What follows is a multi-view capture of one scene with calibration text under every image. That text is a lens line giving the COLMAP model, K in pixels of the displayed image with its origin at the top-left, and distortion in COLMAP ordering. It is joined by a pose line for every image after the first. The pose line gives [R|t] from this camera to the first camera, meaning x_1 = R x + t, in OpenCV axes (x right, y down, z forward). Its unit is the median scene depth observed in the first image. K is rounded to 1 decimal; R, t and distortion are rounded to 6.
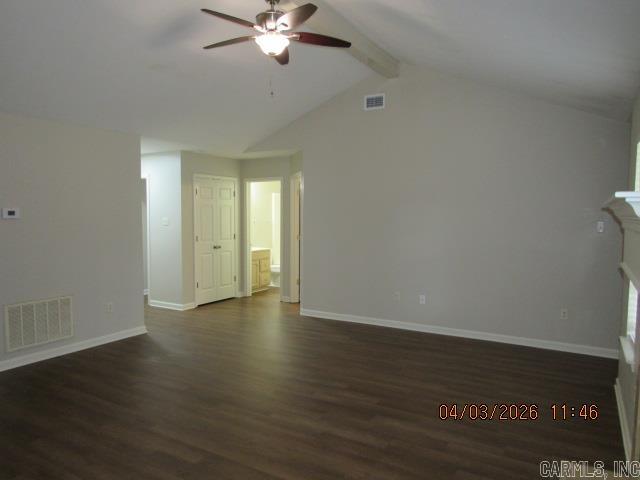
lens RADIAL K [[460.2, 0, 312.3], [0, 460.2, 240.7], [0, 0, 1]] dist [-0.006839, -0.000576]
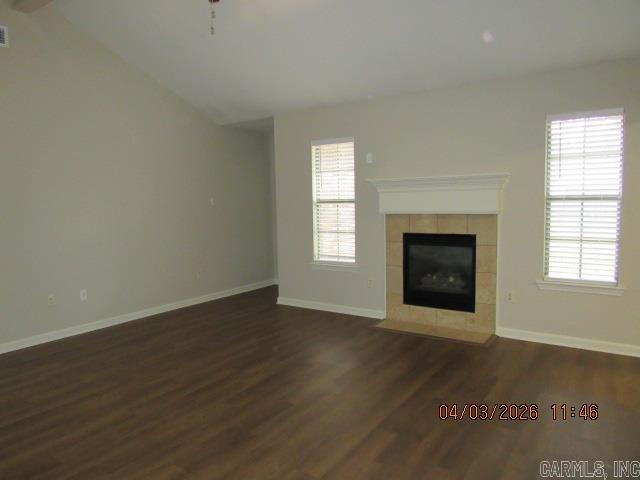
lens RADIAL K [[460.2, 0, 312.3], [0, 460.2, 240.7], [0, 0, 1]] dist [-0.006839, -0.000576]
pose [[0.056814, -0.091738, 0.994161, -0.690010], [0.081534, 0.992870, 0.086959, -0.012440], [-0.995050, 0.076118, 0.063889, 0.626568]]
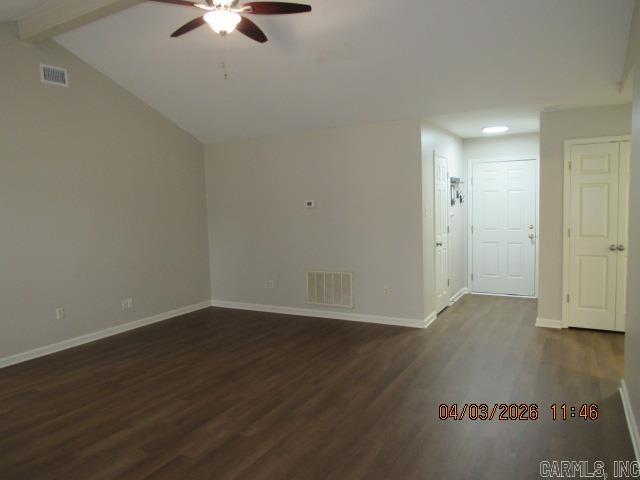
lens RADIAL K [[460.2, 0, 312.3], [0, 460.2, 240.7], [0, 0, 1]] dist [-0.006839, -0.000576]
pose [[0.030256, 0.075558, -0.996682, 0.663834], [-0.032117, 0.996697, 0.074584, -0.048868], [0.999026, 0.029754, 0.032582, 0.889241]]
